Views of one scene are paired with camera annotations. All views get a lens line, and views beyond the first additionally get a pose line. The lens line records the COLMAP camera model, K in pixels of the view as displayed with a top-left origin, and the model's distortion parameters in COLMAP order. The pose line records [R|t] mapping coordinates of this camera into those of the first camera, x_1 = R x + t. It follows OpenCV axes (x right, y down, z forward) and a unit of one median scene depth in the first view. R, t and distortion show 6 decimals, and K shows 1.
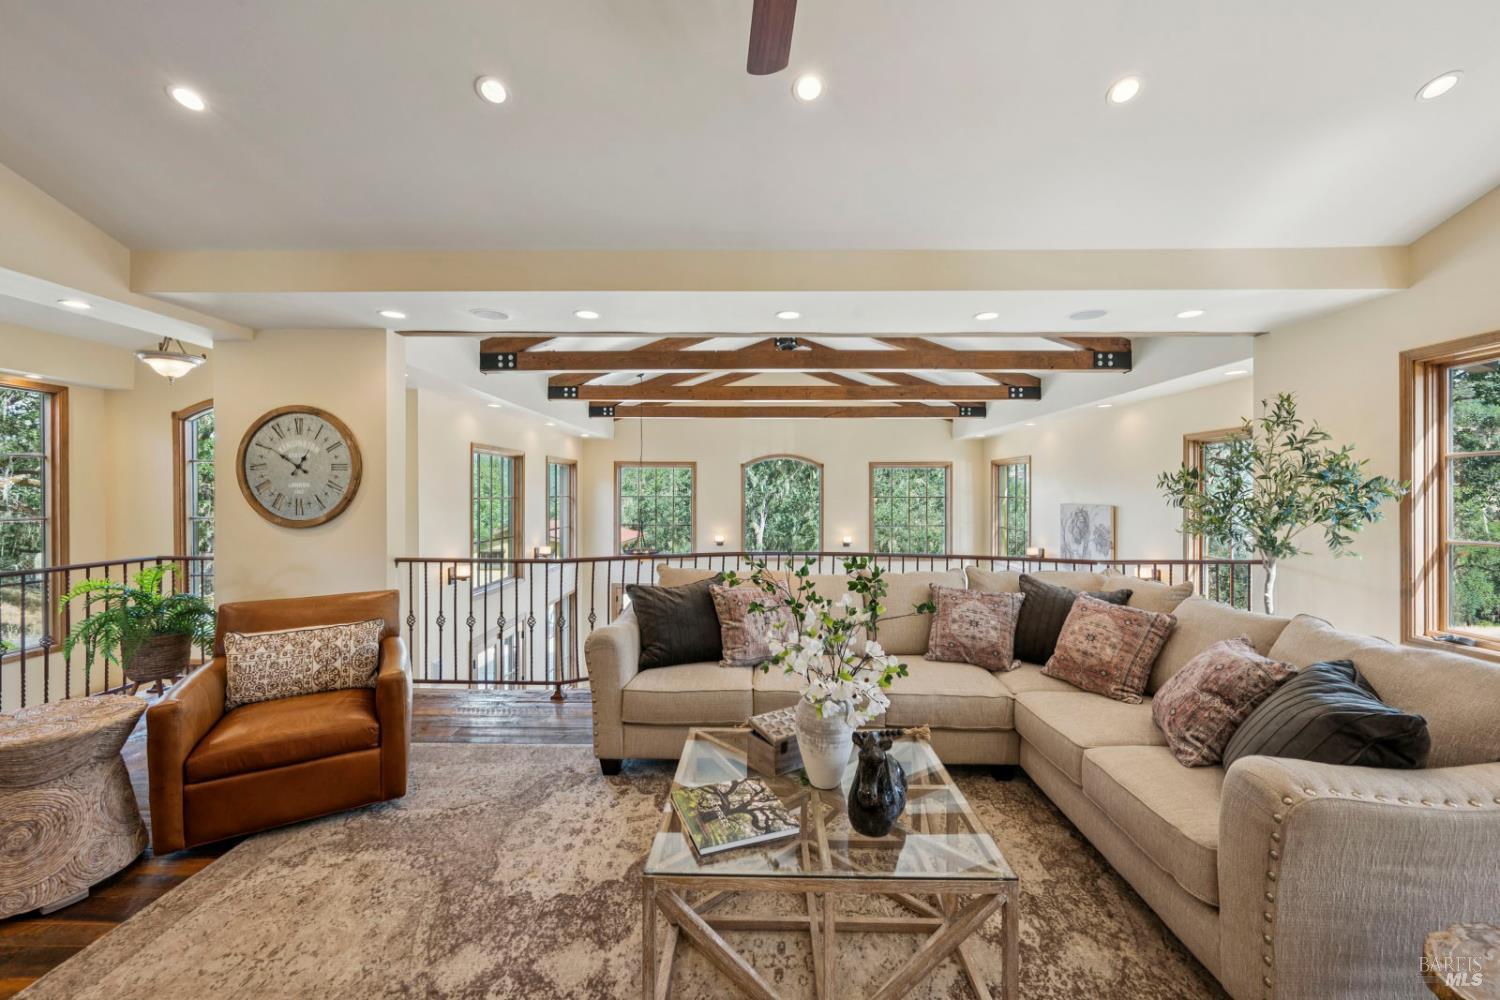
lens RADIAL K [[596.5, 0, 748.8], [0, 596.5, 490.5], [0, 0, 1]] dist [0.000099, 0.000023]
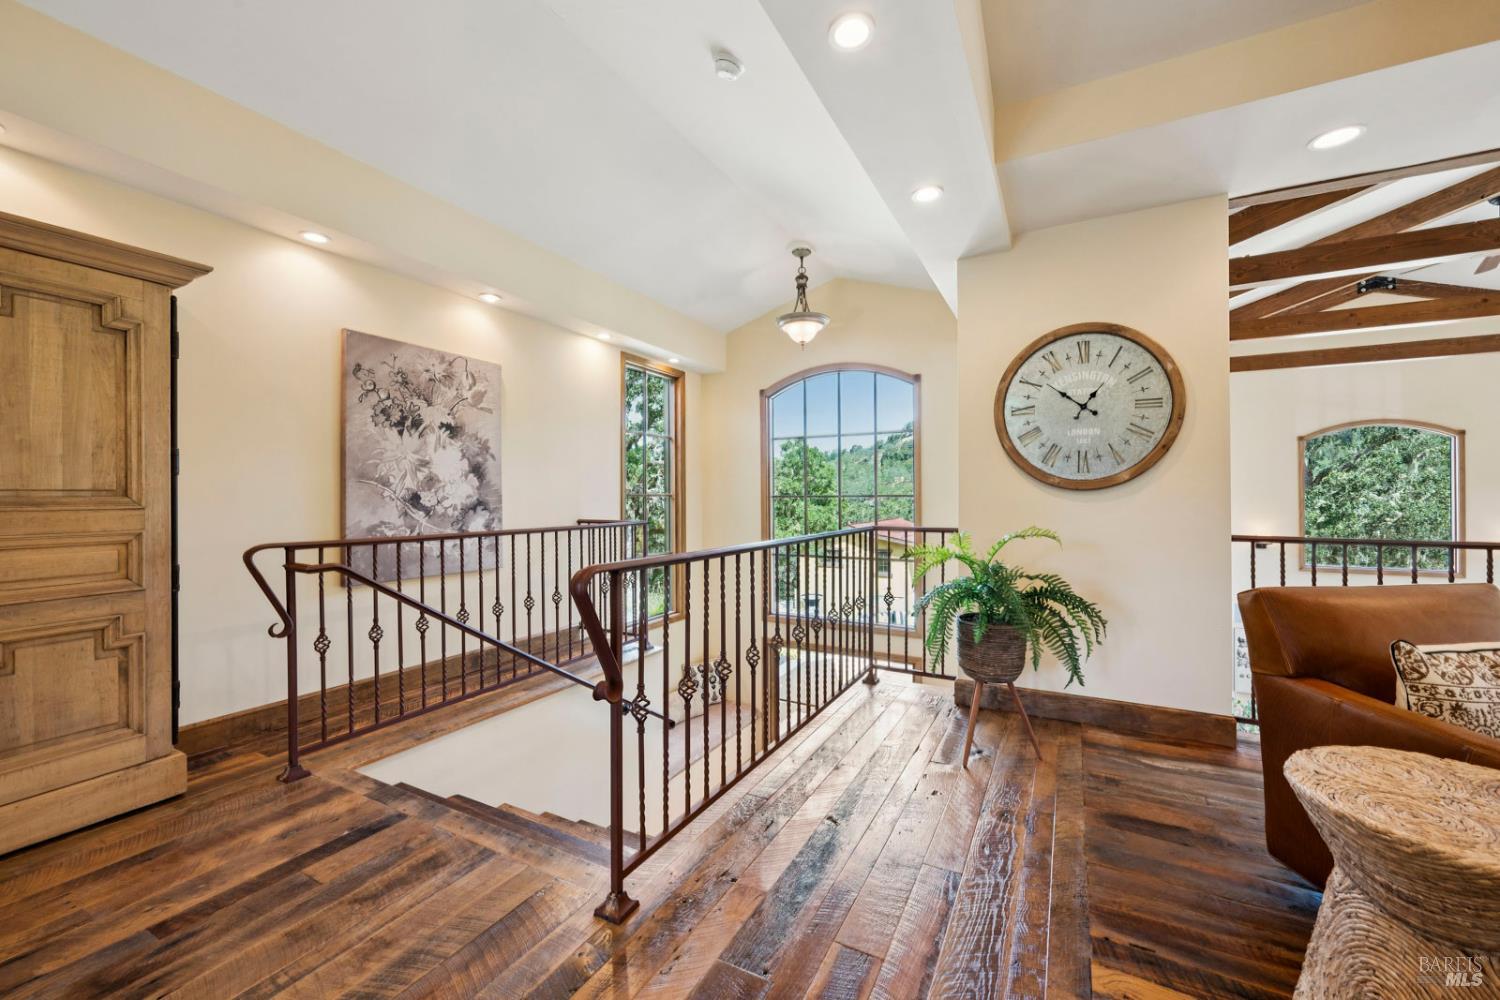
lens RADIAL K [[588.4, 0, 751.1], [0, 588.4, 496.3], [0, 0, 1]] dist [-0.000881, -0.000225]
pose [[0.890611, -0.003204, -0.454754, -0.789116], [0.004870, 0.999985, 0.002491, 0.066940], [0.454739, -0.004433, 0.890614, 0.163464]]
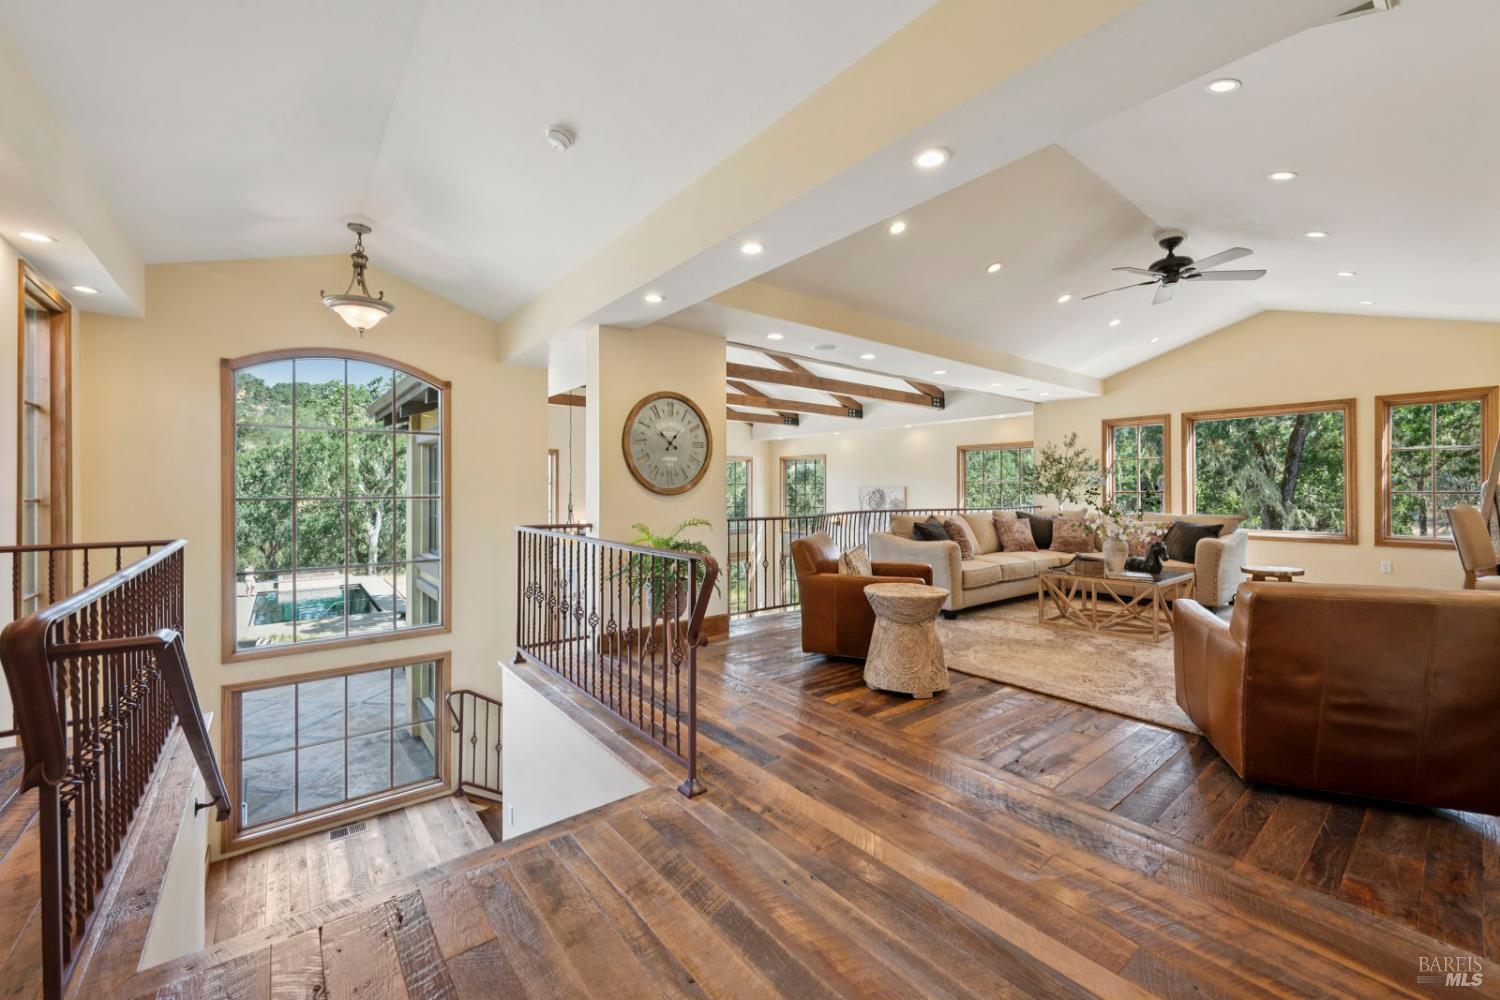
lens RADIAL K [[596.5, 0, 748.8], [0, 596.5, 490.5], [0, 0, 1]] dist [0.000099, 0.000023]
pose [[0.770269, -0.004345, 0.637704, -1.389612], [-0.000244, 0.999975, 0.007108, 0.045223], [-0.637719, -0.005631, 0.770249, -0.015331]]
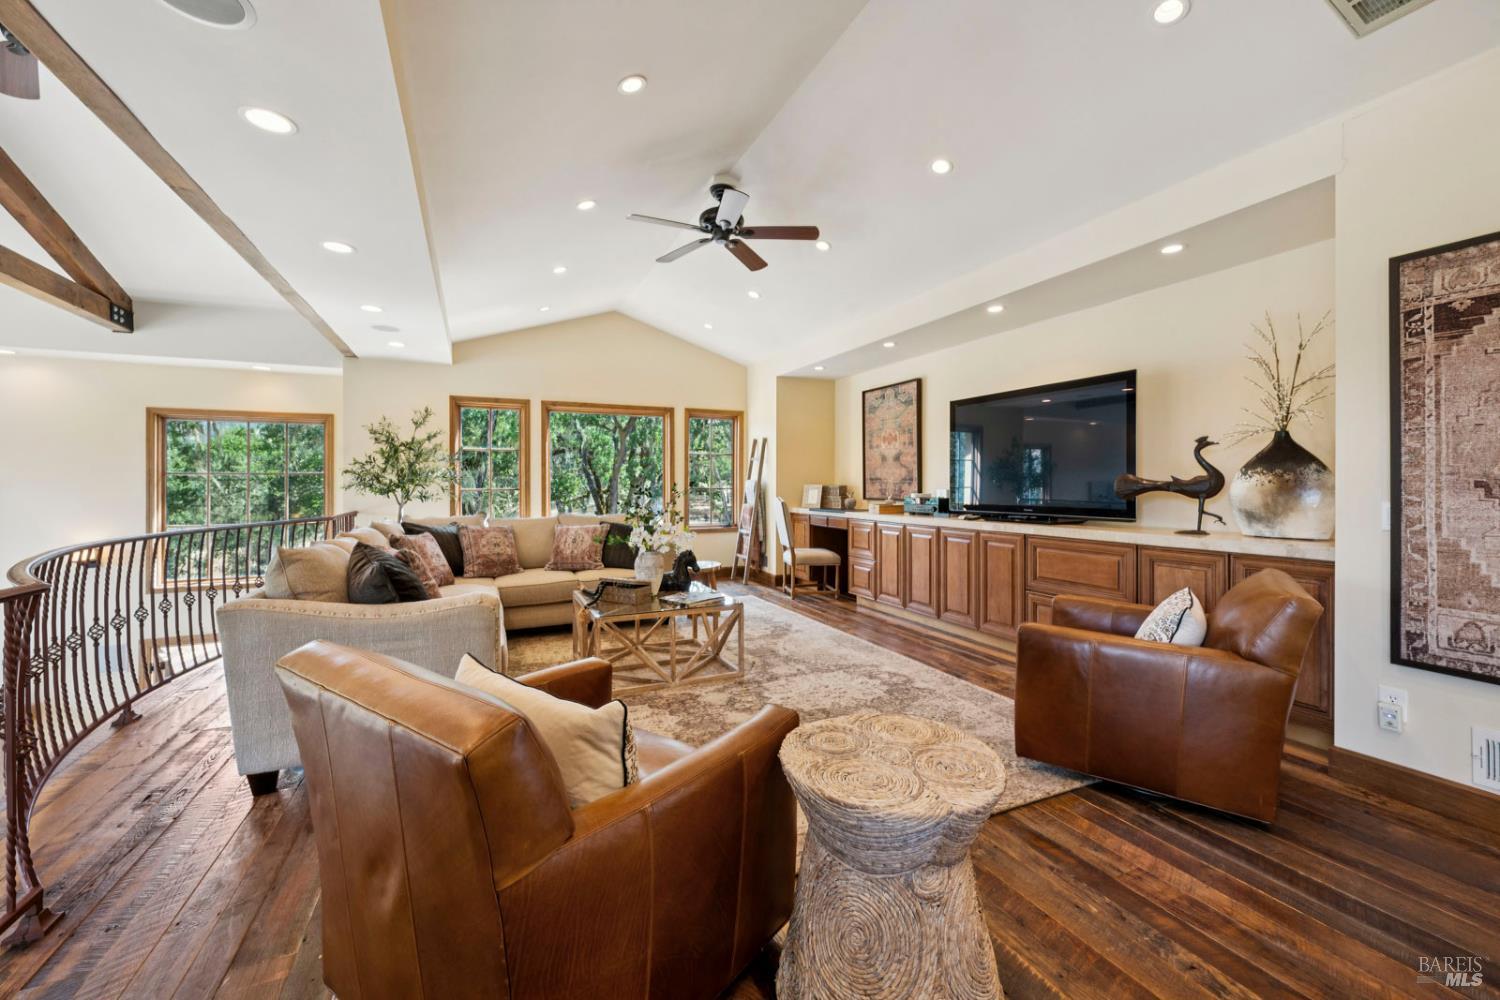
lens RADIAL K [[596.5, 0, 748.8], [0, 596.5, 490.5], [0, 0, 1]] dist [0.000099, 0.000023]
pose [[-0.423634, -0.011501, 0.905760, -0.904946], [-0.004548, 0.999934, 0.010570, 0.046300], [-0.905822, 0.000359, -0.423658, 0.748302]]
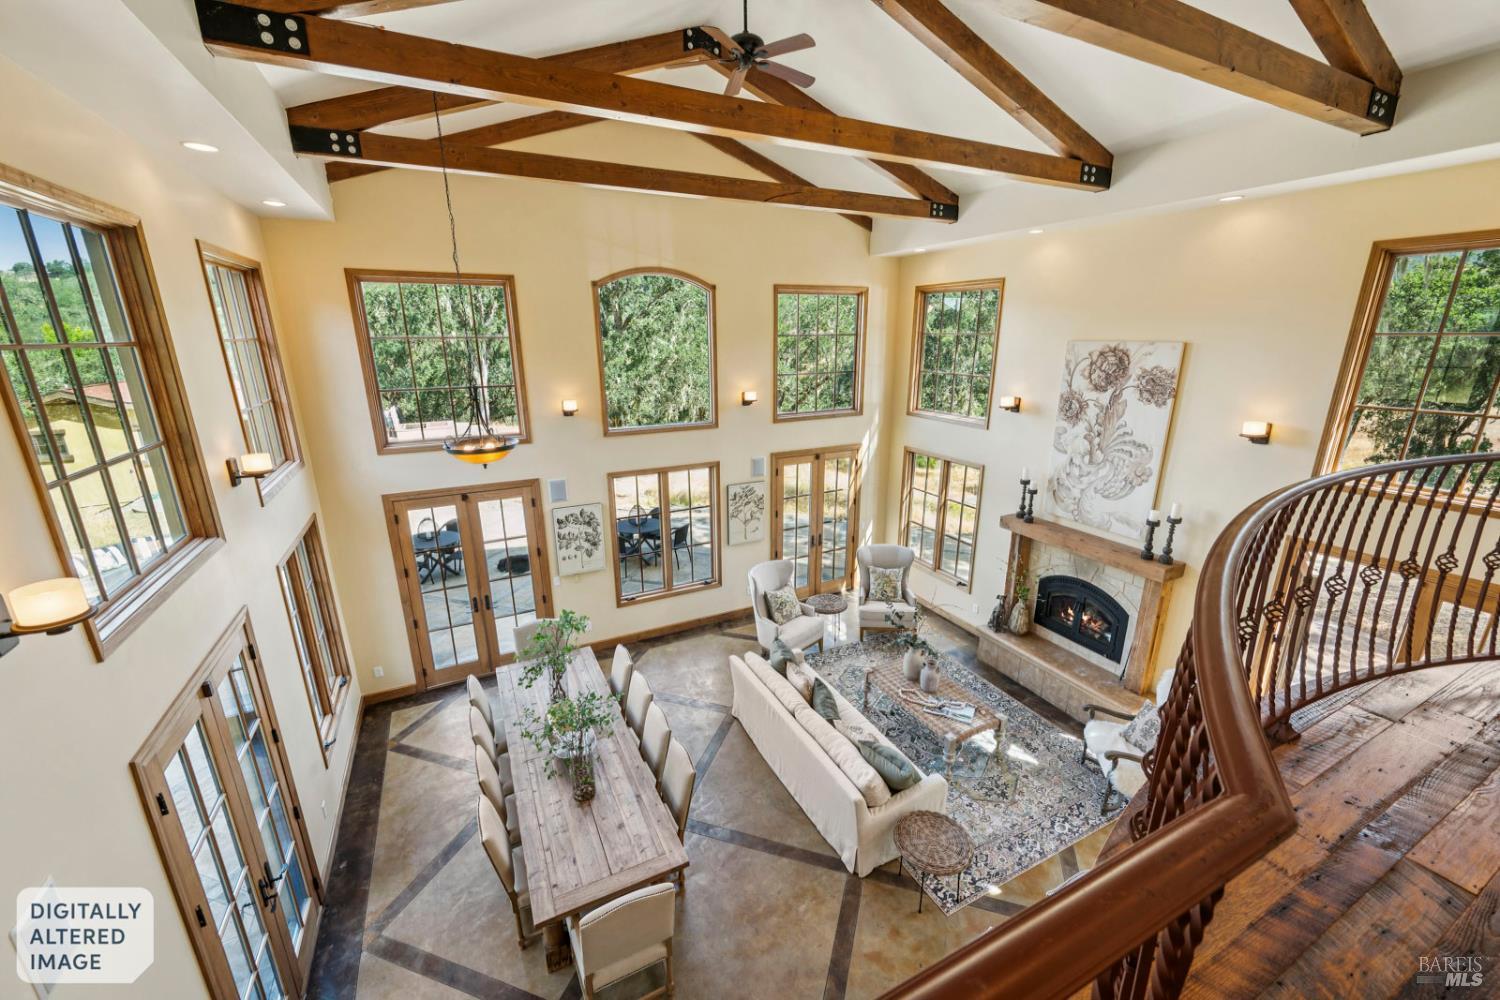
lens RADIAL K [[588.4, 0, 751.1], [0, 588.4, 496.3], [0, 0, 1]] dist [-0.000881, -0.000225]
pose [[0.884245, -0.132160, 0.447935, -0.473404], [0.004786, 0.961639, 0.274277, 0.009676], [-0.467000, -0.240384, 0.850956, 0.982663]]
